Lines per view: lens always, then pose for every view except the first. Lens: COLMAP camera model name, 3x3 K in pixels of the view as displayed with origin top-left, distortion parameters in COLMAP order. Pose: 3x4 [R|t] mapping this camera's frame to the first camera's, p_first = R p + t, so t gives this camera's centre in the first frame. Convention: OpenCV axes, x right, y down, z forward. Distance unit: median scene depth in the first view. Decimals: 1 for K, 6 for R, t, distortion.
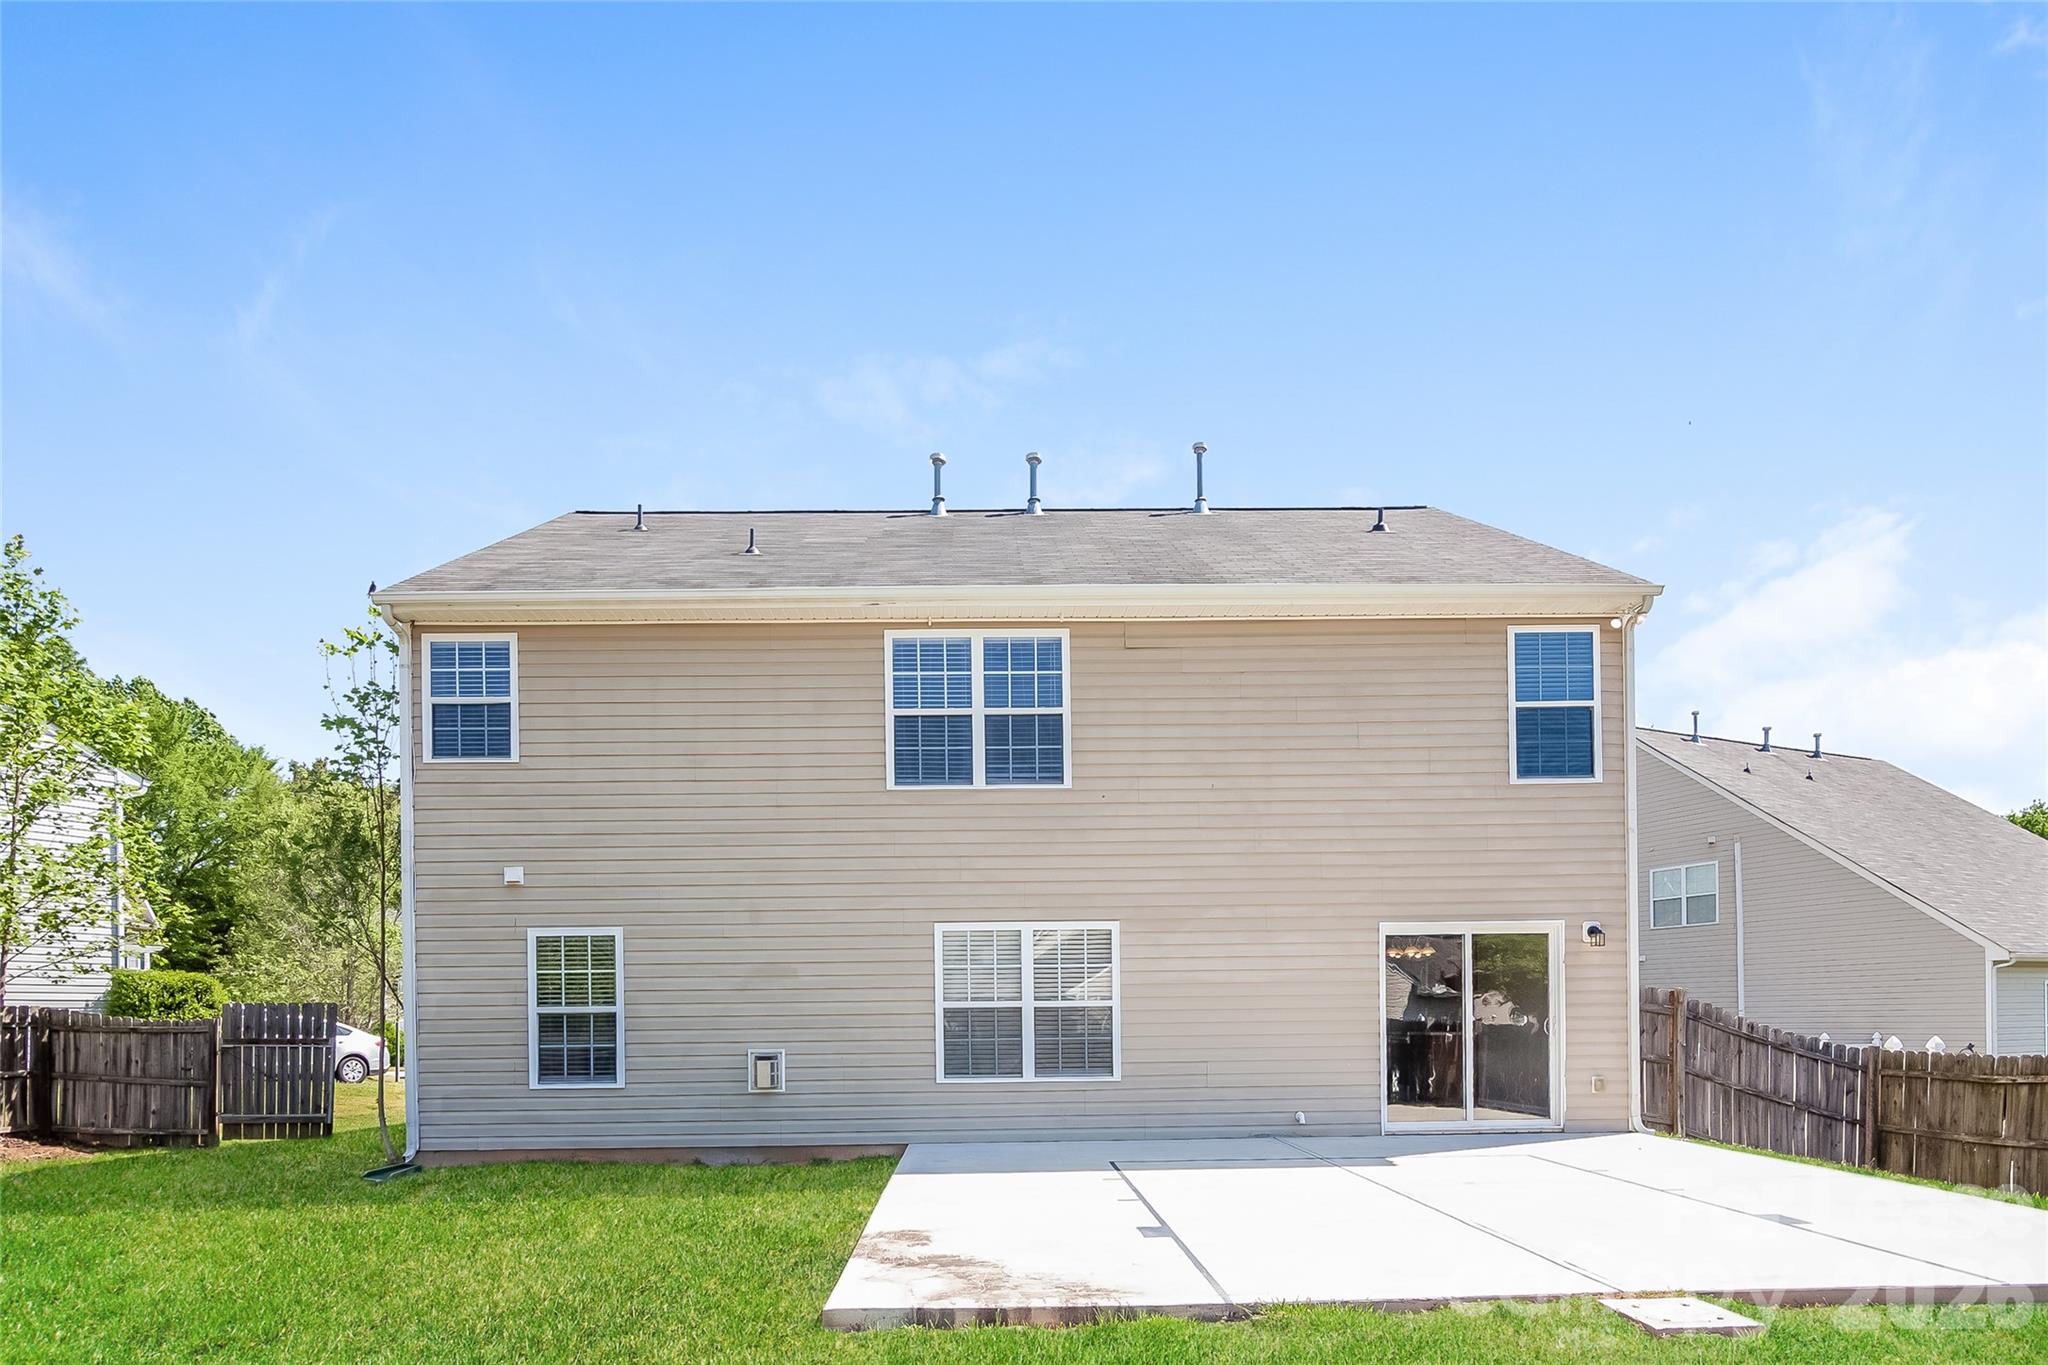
lens RADIAL K [[1050.2, 0, 1024.3], [0, 1050.2, 751.9], [0, 0, 1]] dist [-0.003957, -0.001261]
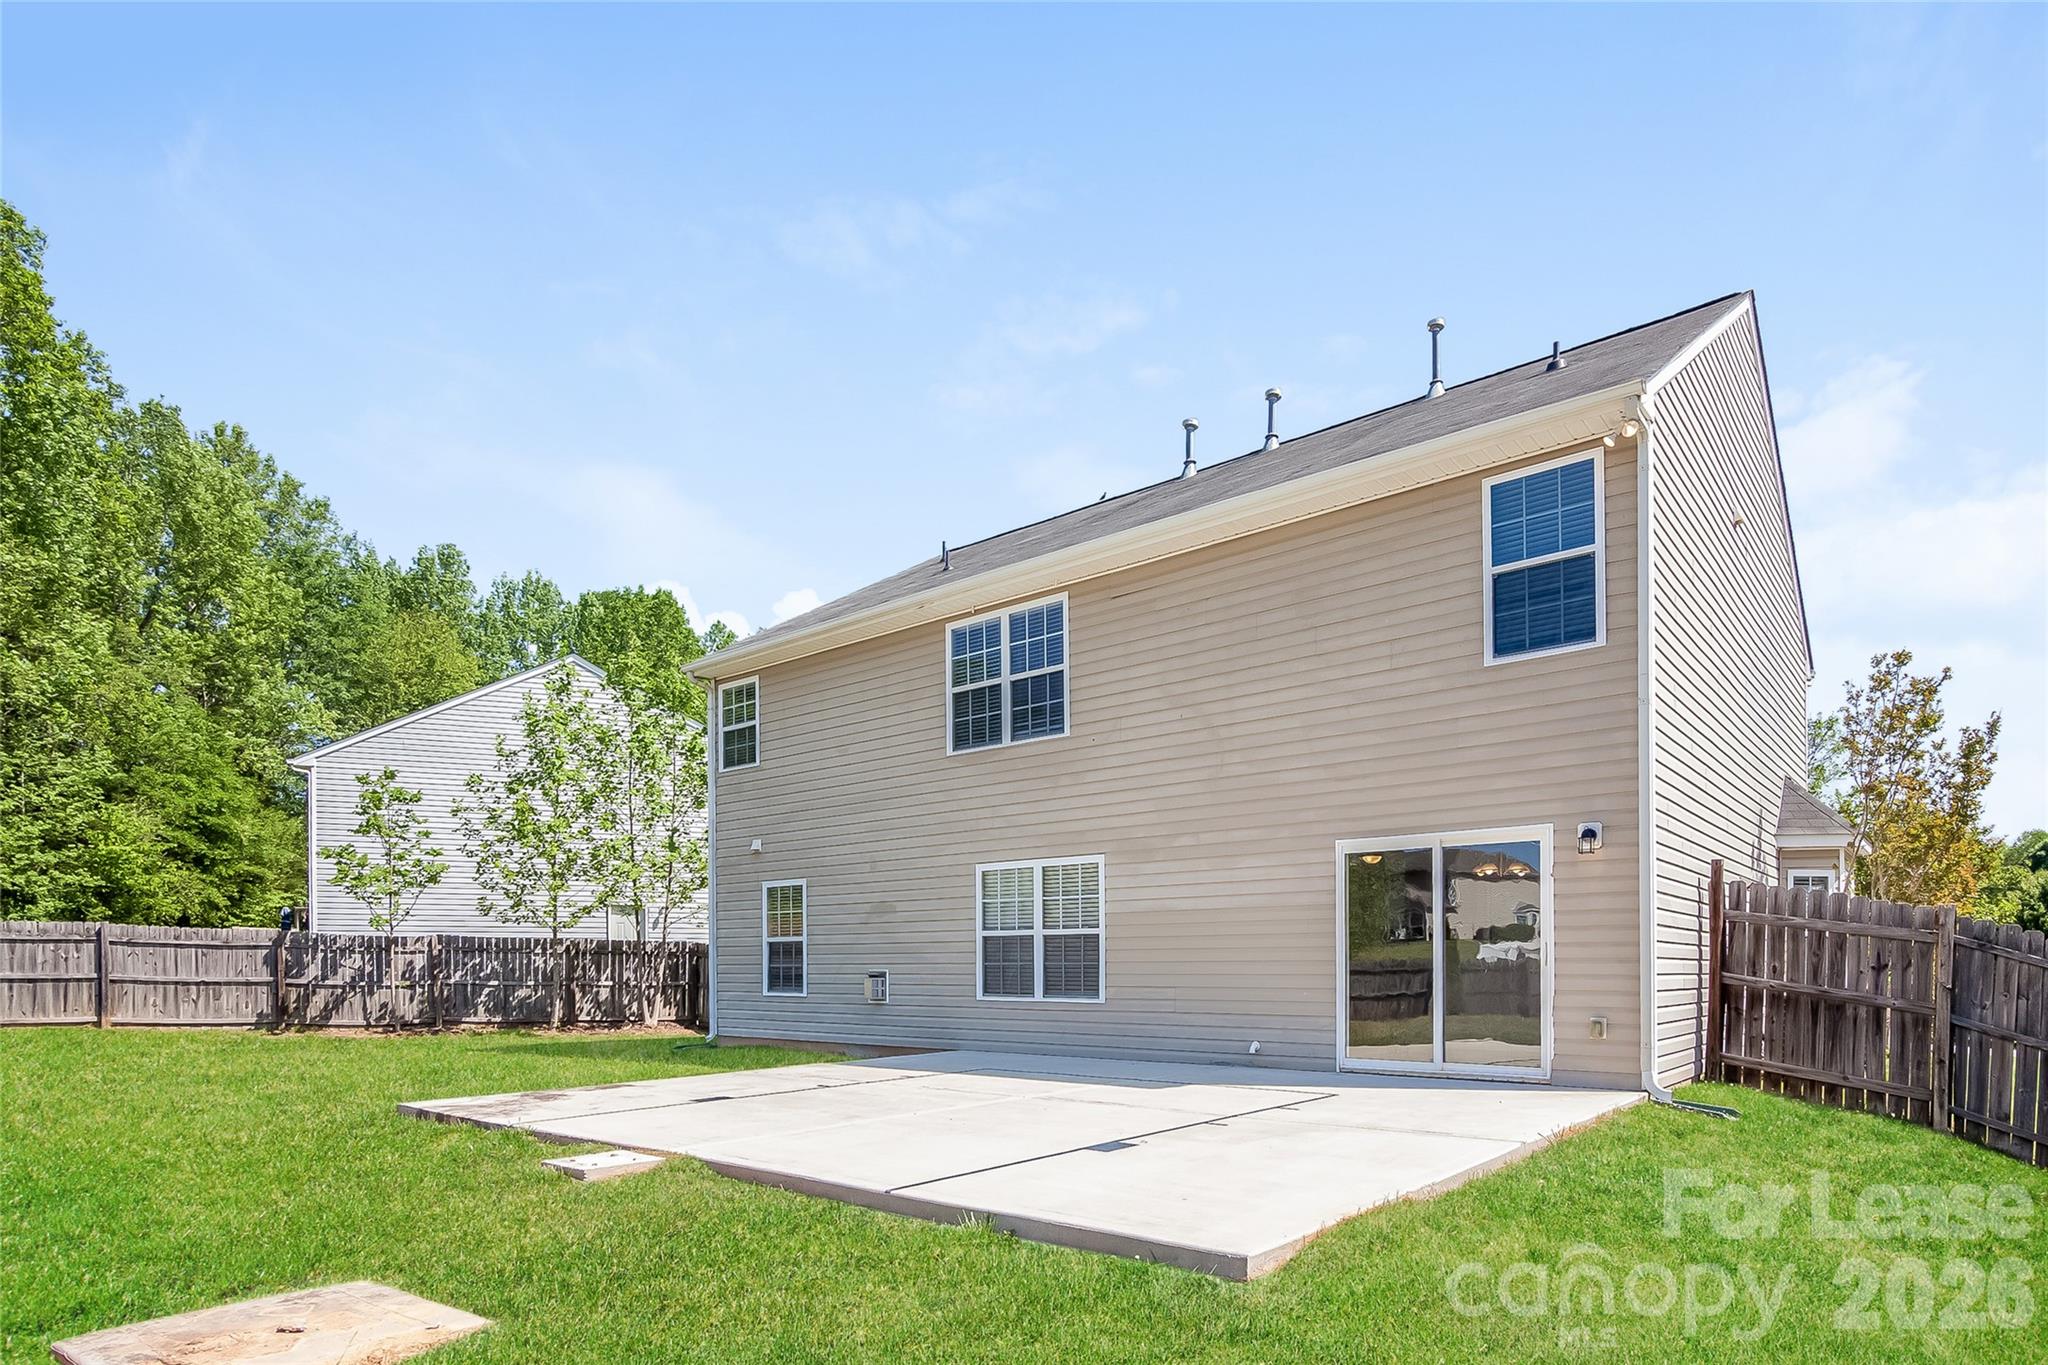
lens RADIAL K [[1014.8, 0, 1027.8], [0, 1014.8, 675.4], [0, 0, 1]] dist [-0.003675, -0.000505]
pose [[0.785127, -0.160060, -0.598295, 0.660966], [0.146174, 0.986626, -0.072128, 0.042576], [0.601838, -0.030826, 0.798023, 0.125399]]
